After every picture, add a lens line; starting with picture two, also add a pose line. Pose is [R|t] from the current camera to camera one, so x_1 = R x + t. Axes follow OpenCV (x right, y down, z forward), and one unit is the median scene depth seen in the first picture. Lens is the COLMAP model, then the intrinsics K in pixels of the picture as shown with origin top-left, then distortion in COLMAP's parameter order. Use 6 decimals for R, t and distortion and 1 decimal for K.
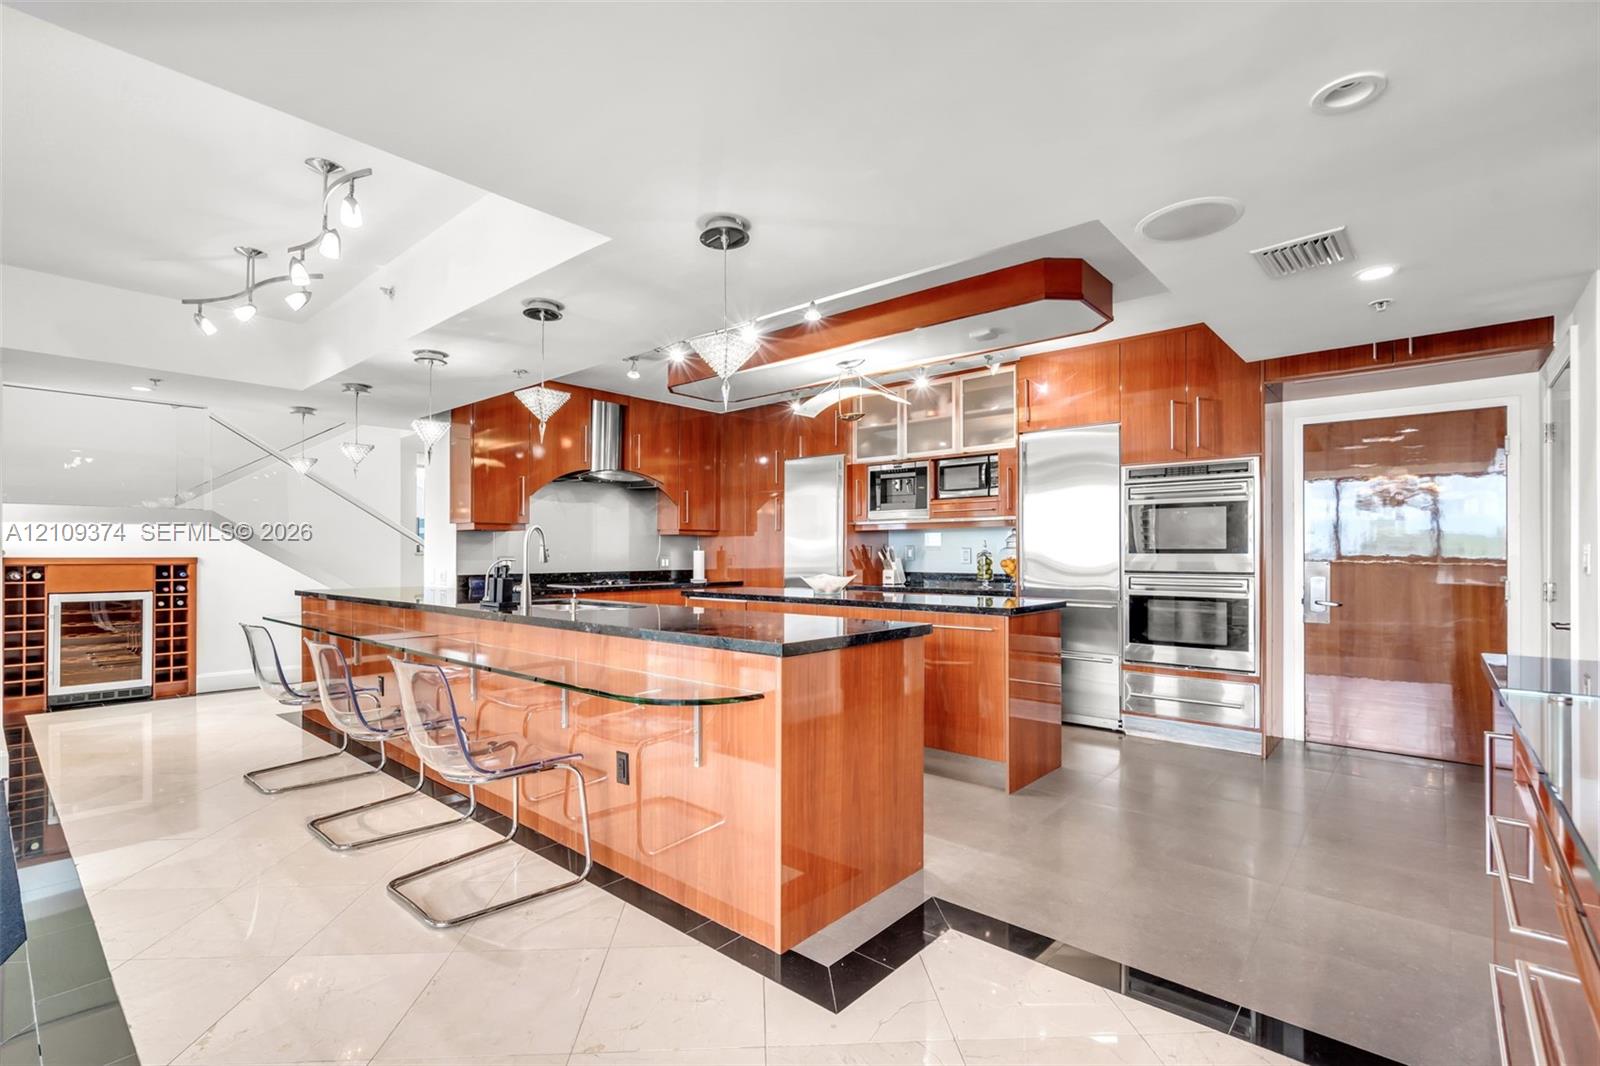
lens RADIAL K [[736.2, 0, 788.3], [0, 736.2, 547.7], [0, 0, 1]] dist [-0.004390, 0.002868]
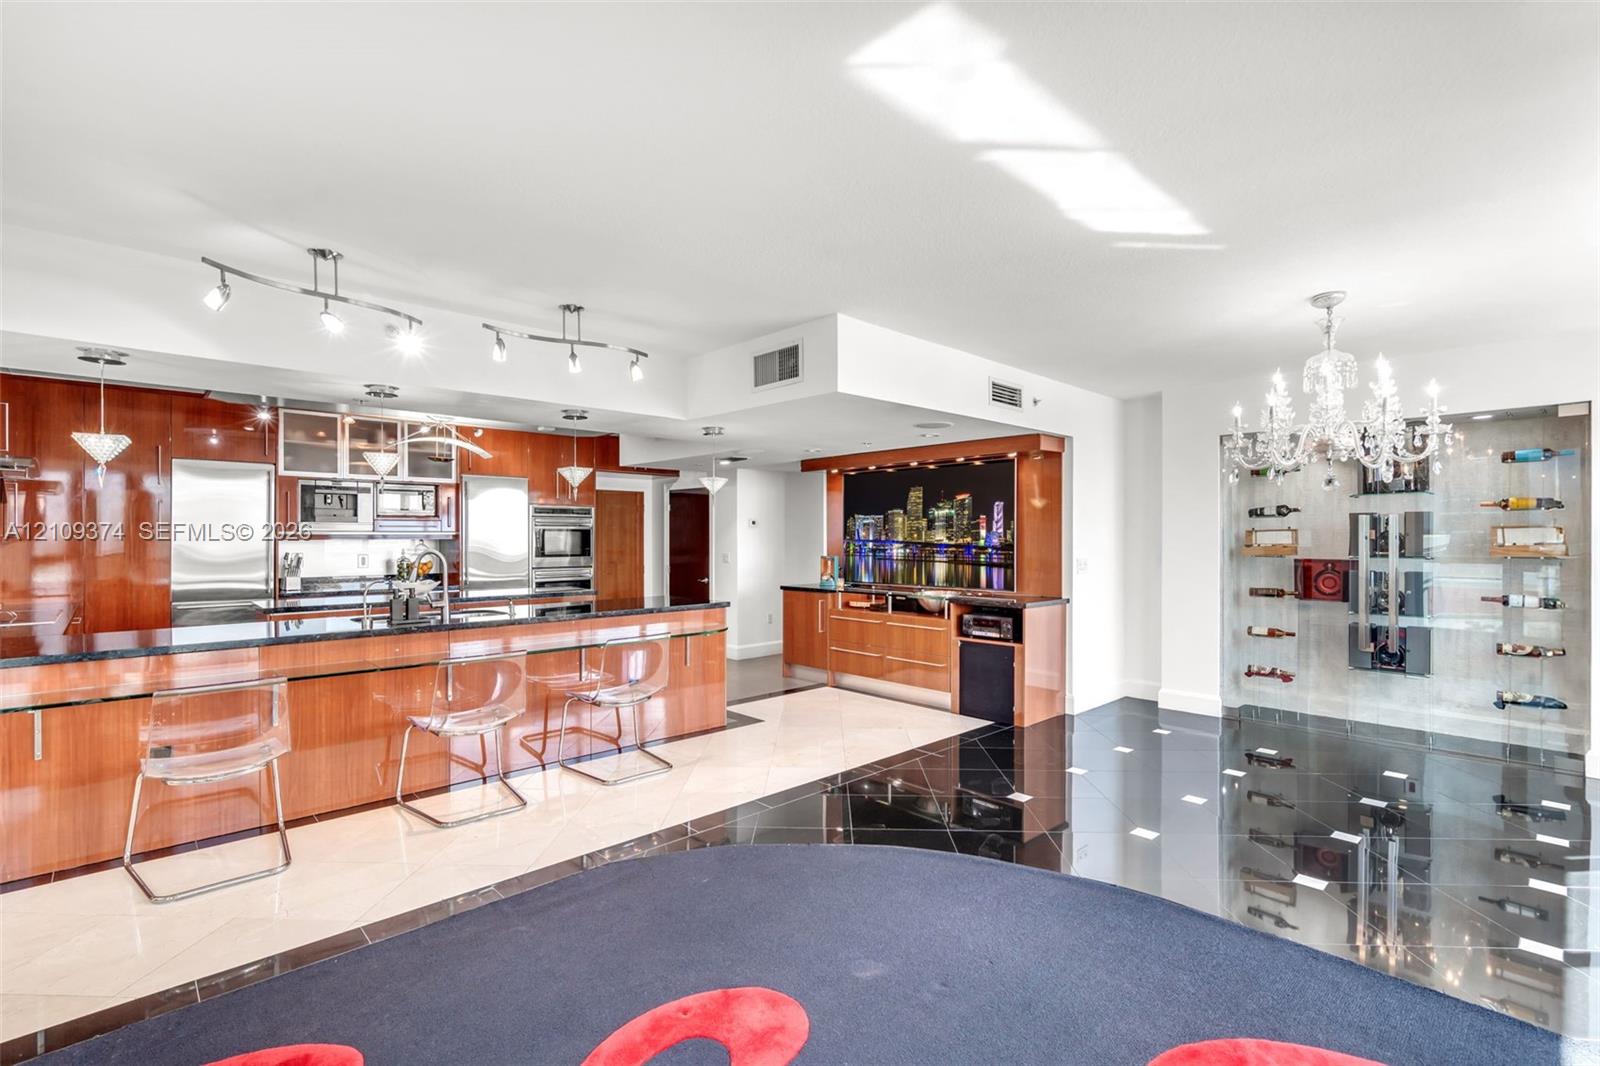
lens RADIAL K [[736.2, 0, 792.6], [0, 736.2, 544.2], [0, 0, 1]] dist [-0.004390, 0.002868]
pose [[0.093975, -0.008960, 0.995534, -1.080188], [-0.005391, 0.999940, 0.009509, -0.040127], [-0.995560, -0.006260, 0.093921, 0.249667]]
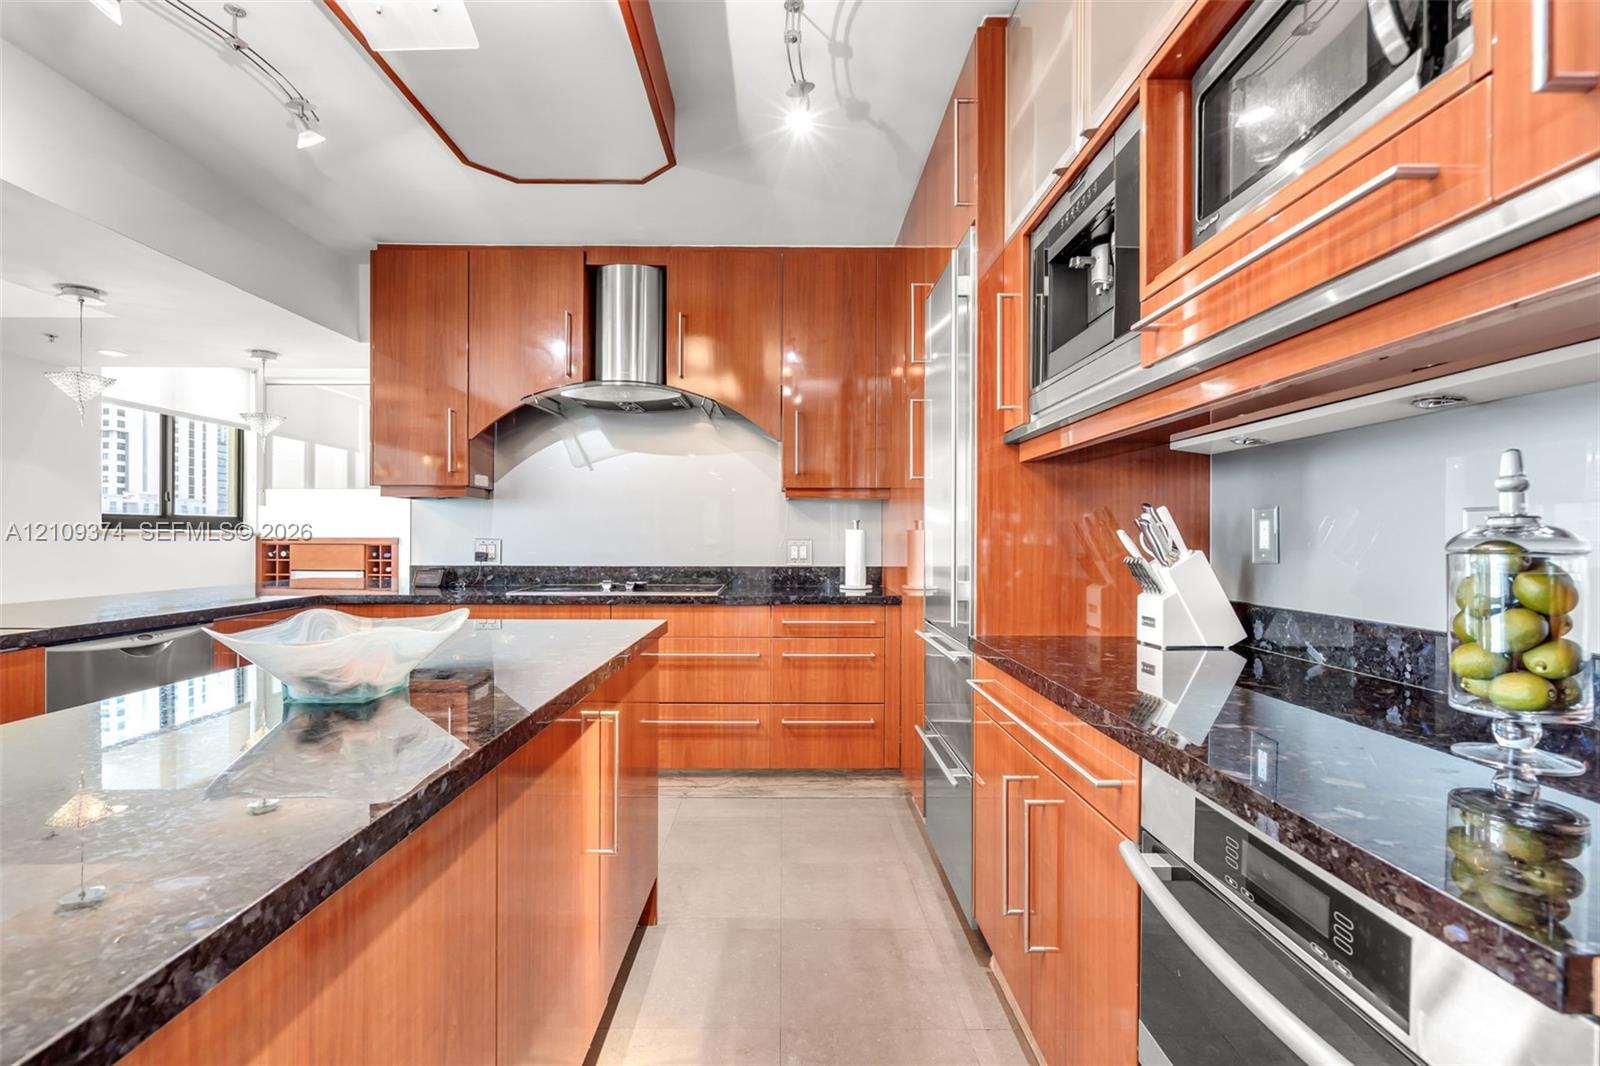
lens RADIAL K [[736.2, 0, 786.6], [0, 736.2, 532.5], [0, 0, 1]] dist [-0.004390, 0.002868]
pose [[0.661183, -0.000977, -0.750224, 0.325264], [0.001511, 0.999999, 0.000030, 0.008337], [0.750223, -0.001154, 0.661184, 0.915195]]
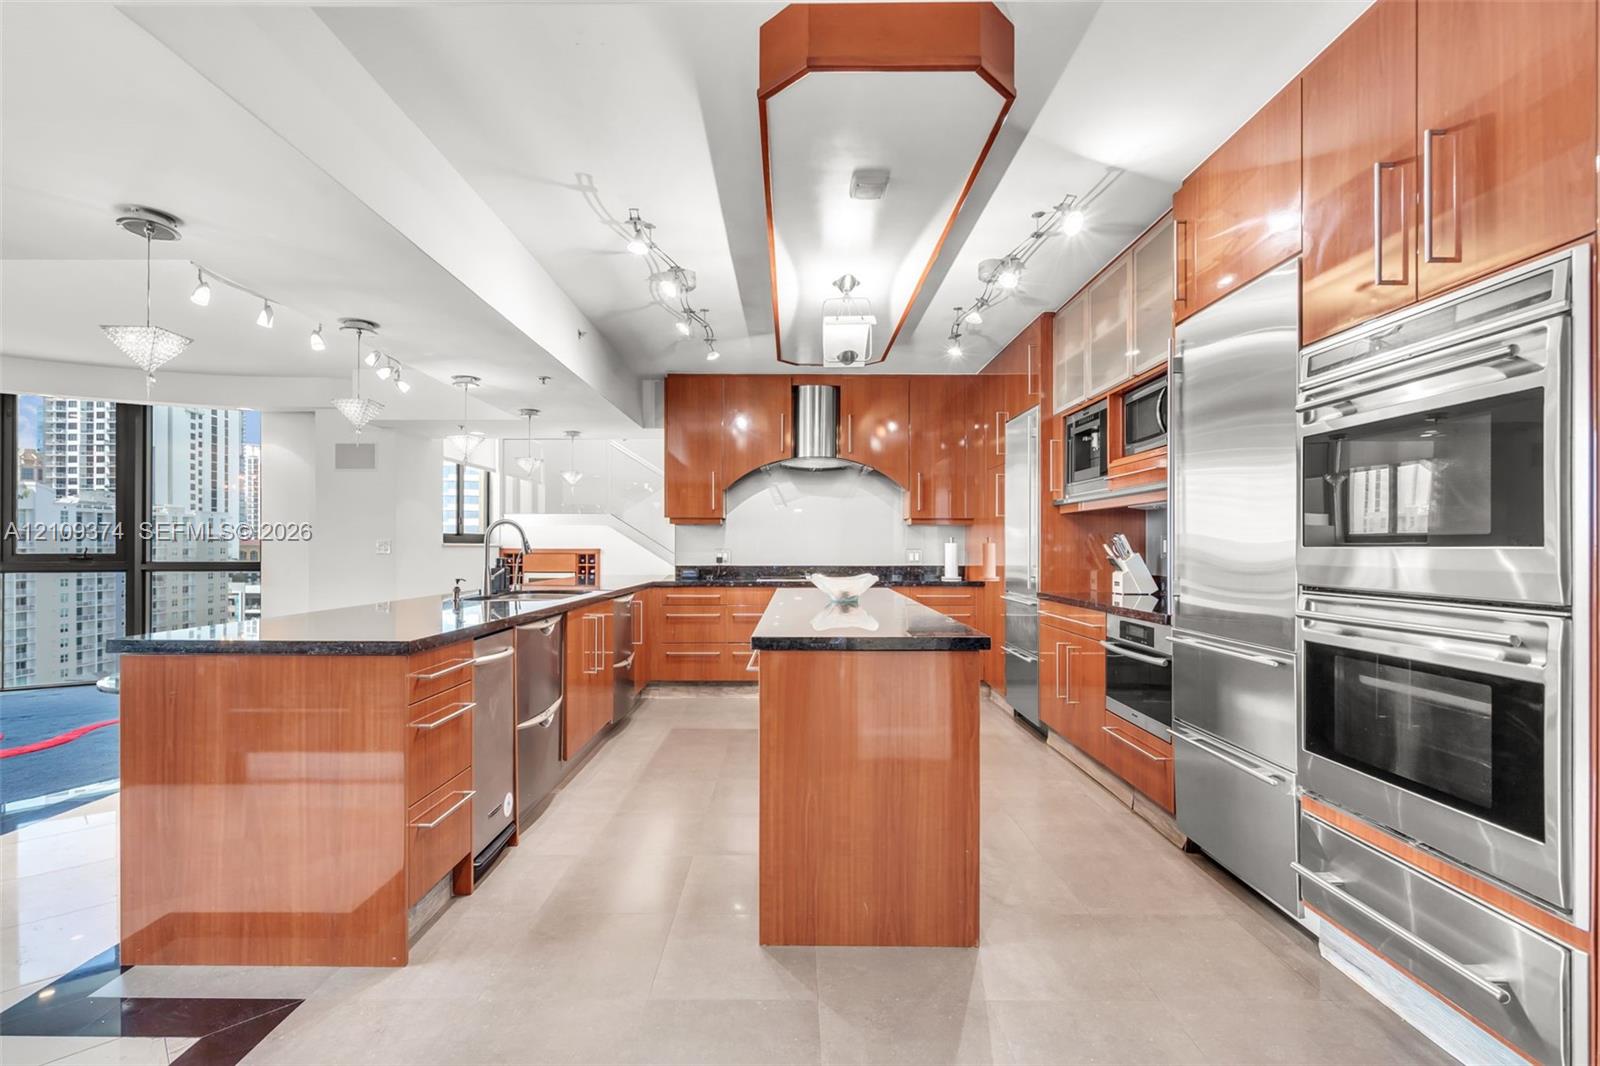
lens RADIAL K [[736.2, 0, 787.6], [0, 736.2, 539.2], [0, 0, 1]] dist [-0.004390, 0.002868]
pose [[0.657103, -0.006218, -0.753776, 0.559328], [0.003154, 0.999980, -0.005499, 0.004832], [0.753795, 0.001236, 0.657109, 0.449538]]
